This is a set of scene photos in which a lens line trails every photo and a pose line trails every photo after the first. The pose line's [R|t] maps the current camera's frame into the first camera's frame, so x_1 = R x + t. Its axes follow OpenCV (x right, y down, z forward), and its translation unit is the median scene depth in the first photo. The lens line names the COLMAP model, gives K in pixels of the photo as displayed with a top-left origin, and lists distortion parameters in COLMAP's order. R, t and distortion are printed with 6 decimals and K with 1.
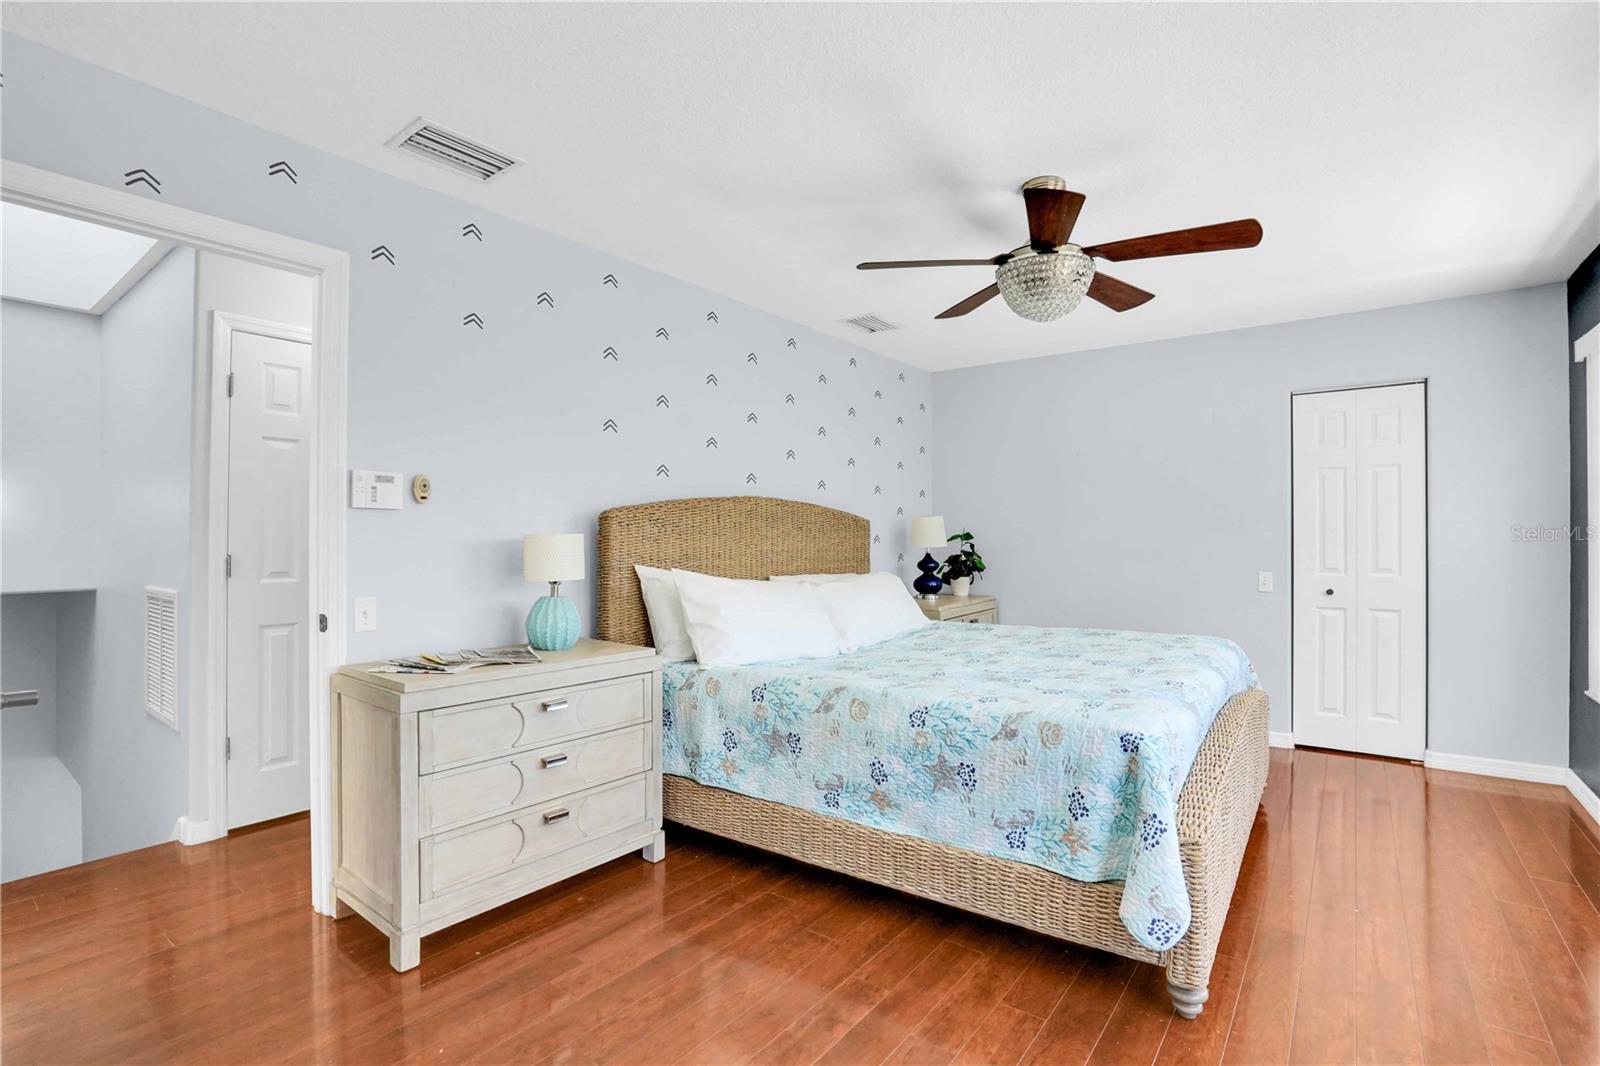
lens RADIAL K [[746.6, 0, 807.6], [0, 746.6, 532.4], [0, 0, 1]] dist [0.000366, 0.000957]
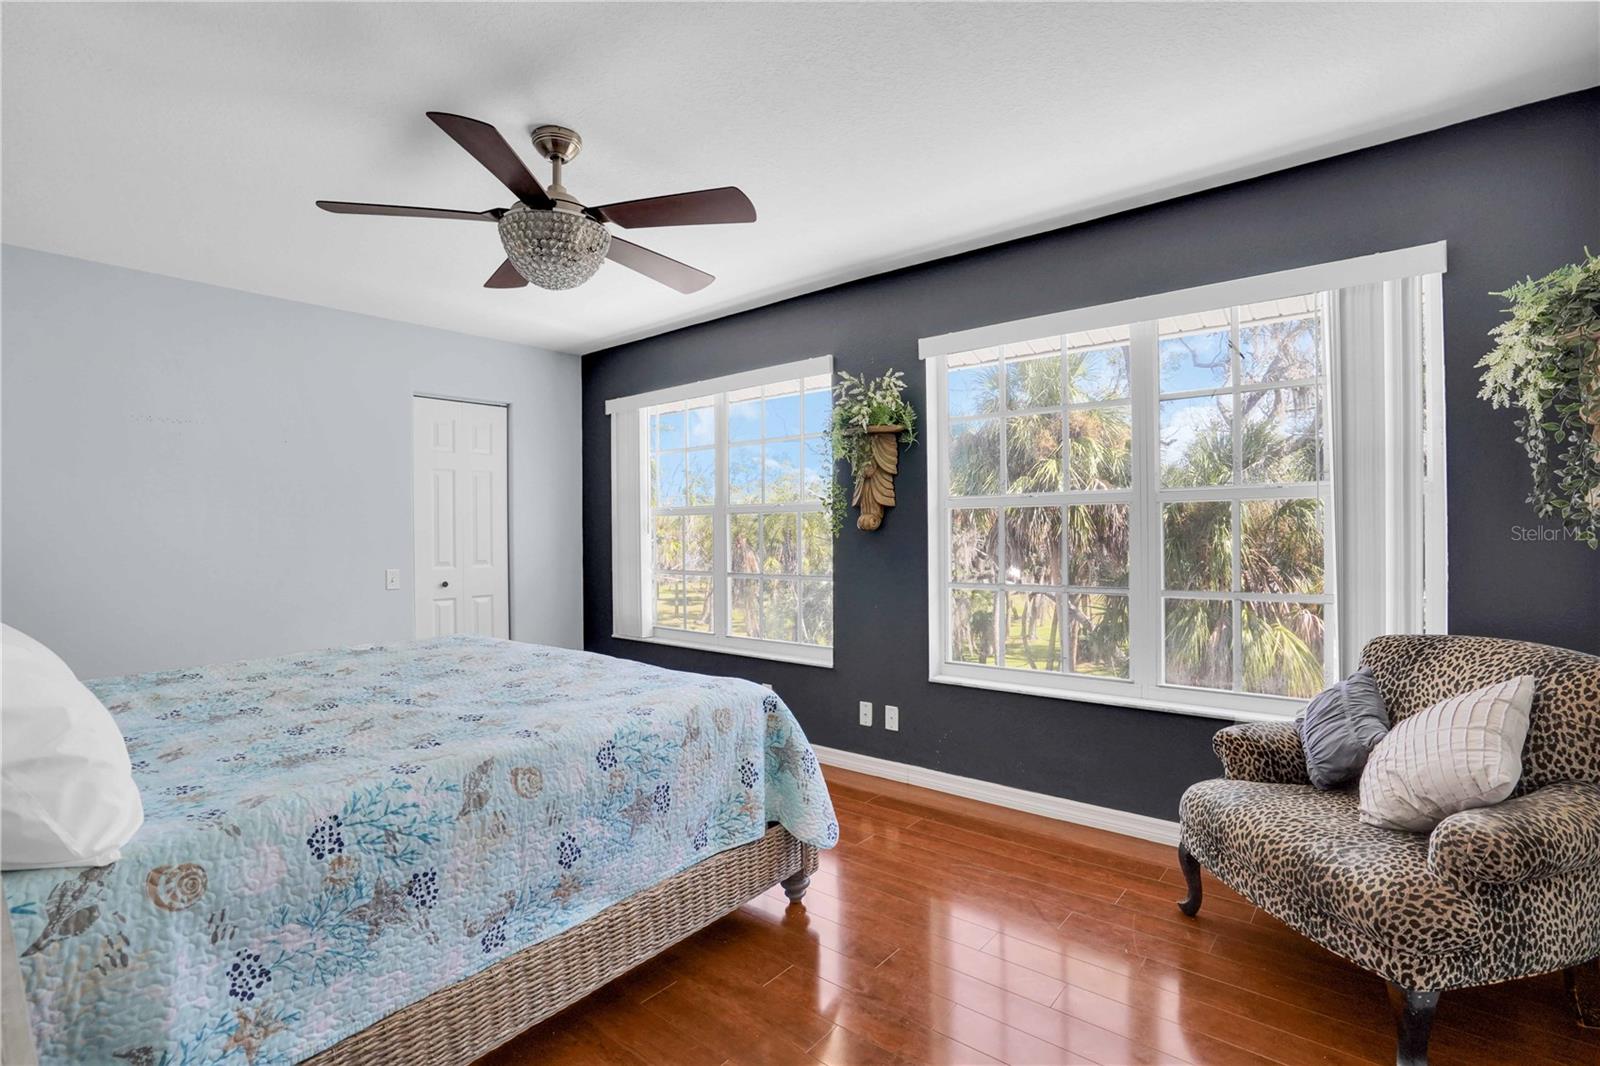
lens RADIAL K [[746.6, 0, 809.7], [0, 746.6, 532.4], [0, 0, 1]] dist [0.000366, 0.000957]
pose [[0.062648, -0.001970, 0.998034, -0.599296], [0.001718, 0.999997, 0.001866, 0.006621], [-0.998034, 0.001598, 0.062651, 0.692138]]
